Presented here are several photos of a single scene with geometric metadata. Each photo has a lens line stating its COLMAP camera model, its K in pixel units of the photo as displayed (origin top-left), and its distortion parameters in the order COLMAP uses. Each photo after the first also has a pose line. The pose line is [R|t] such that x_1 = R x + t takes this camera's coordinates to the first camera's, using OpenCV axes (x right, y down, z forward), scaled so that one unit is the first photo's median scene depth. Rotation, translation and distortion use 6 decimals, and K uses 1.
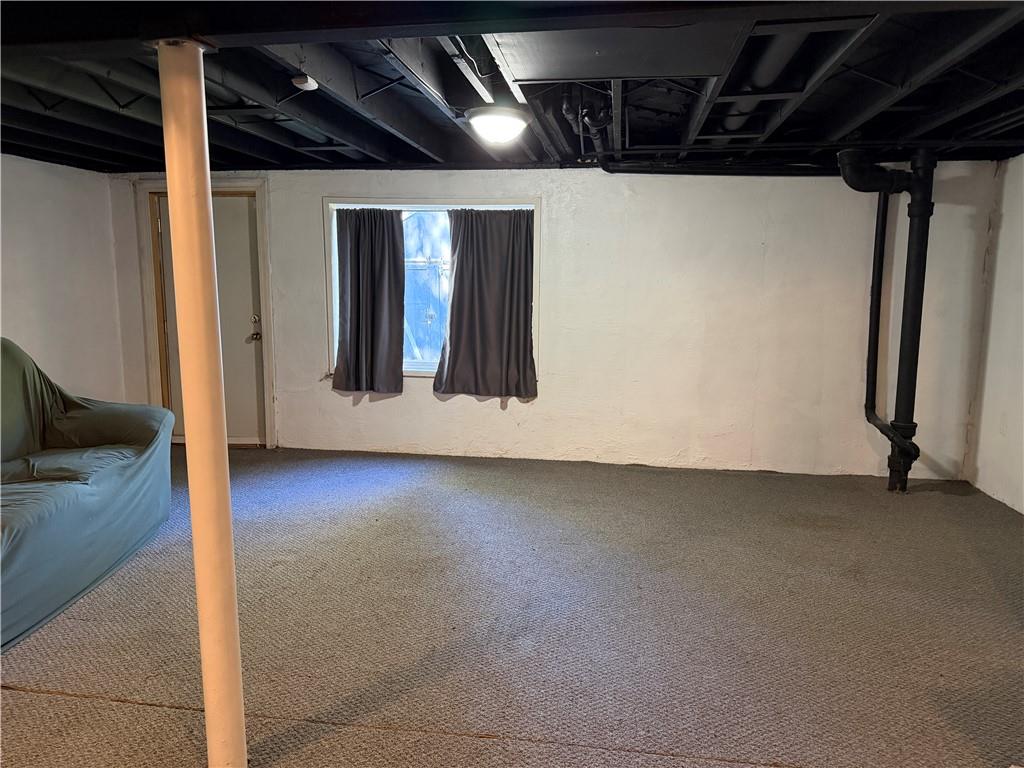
lens RADIAL K [[721.6, 0, 507.7], [0, 721.6, 382.2], [0, 0, 1]] dist [0.093124, -0.072594]
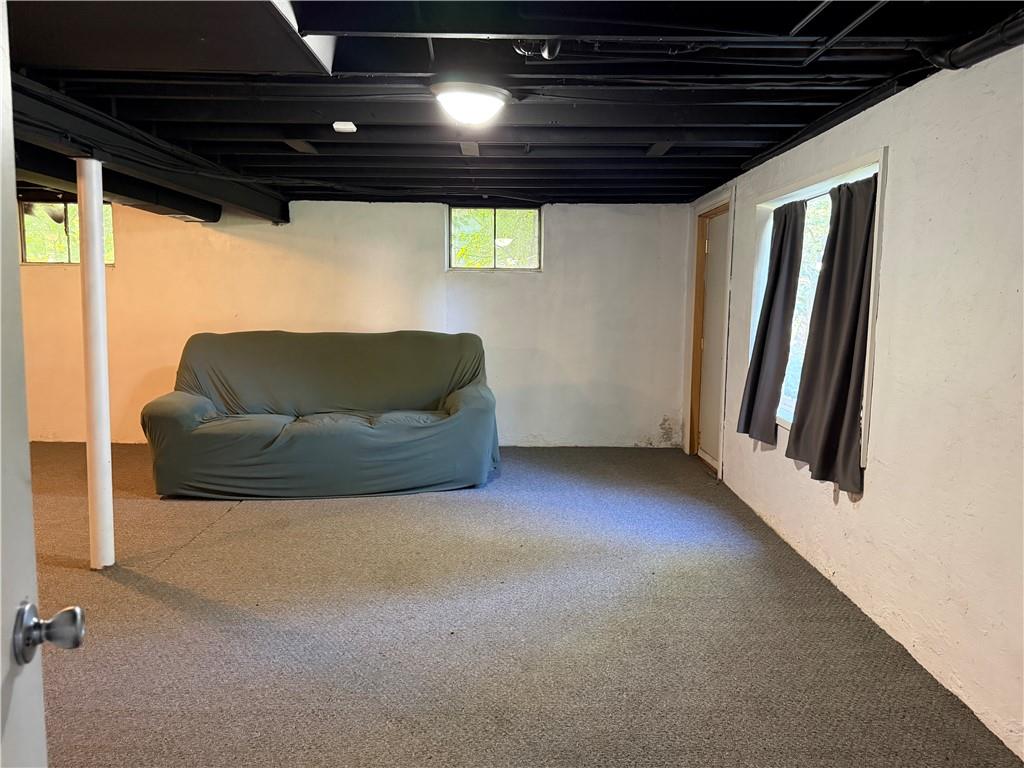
lens RADIAL K [[721.6, 0, 507.7], [0, 721.6, 382.2], [0, 0, 1]] dist [0.093124, -0.072594]
pose [[0.163442, 0.113508, -0.980001, 0.572805], [-0.154511, 0.984046, 0.088208, -0.078825], [0.974378, 0.137004, 0.178373, 0.633875]]
